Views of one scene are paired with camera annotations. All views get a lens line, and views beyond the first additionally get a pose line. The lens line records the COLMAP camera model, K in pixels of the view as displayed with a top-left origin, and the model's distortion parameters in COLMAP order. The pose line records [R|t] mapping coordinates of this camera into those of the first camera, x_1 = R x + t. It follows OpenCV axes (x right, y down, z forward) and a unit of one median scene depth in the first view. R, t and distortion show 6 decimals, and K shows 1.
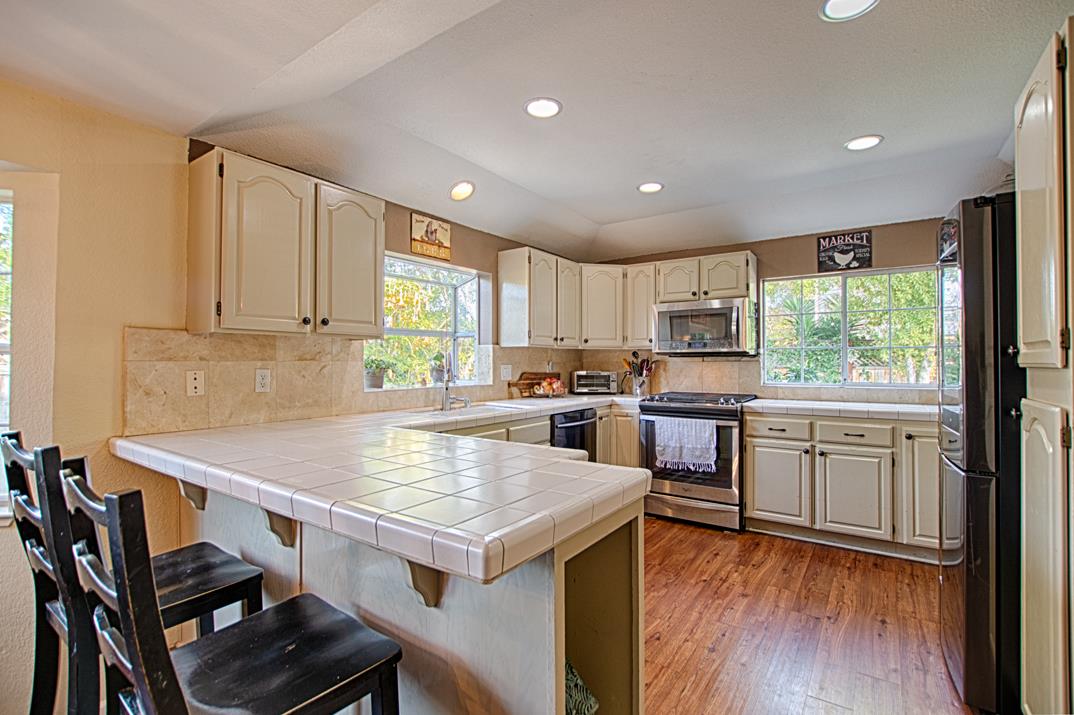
lens RADIAL K [[490.7, 0, 539.9], [0, 490.7, 357.4], [0, 0, 1]] dist [-0.019769, 0.000188]
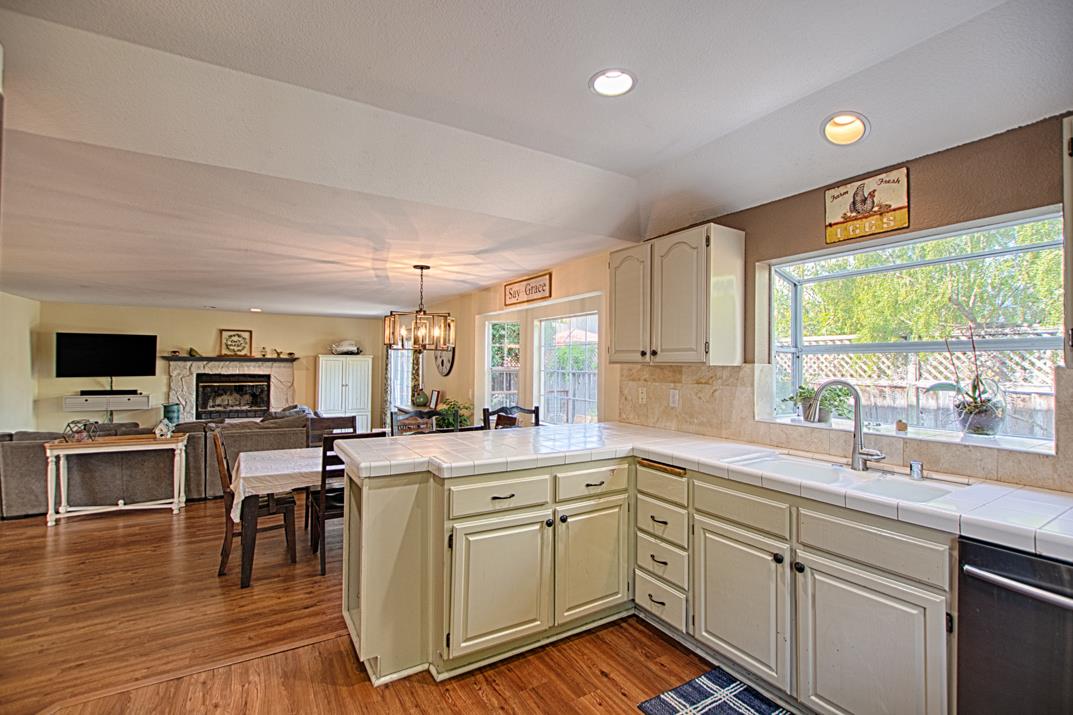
lens RADIAL K [[485.7, 0, 540.3], [0, 485.7, 356.0], [0, 0, 1]] dist [-0.022081, 0.000512]
pose [[-0.405871, -0.018674, -0.913740, 0.491631], [-0.001539, 0.999804, -0.019749, -0.025080], [0.913929, -0.006609, -0.405820, 0.761977]]
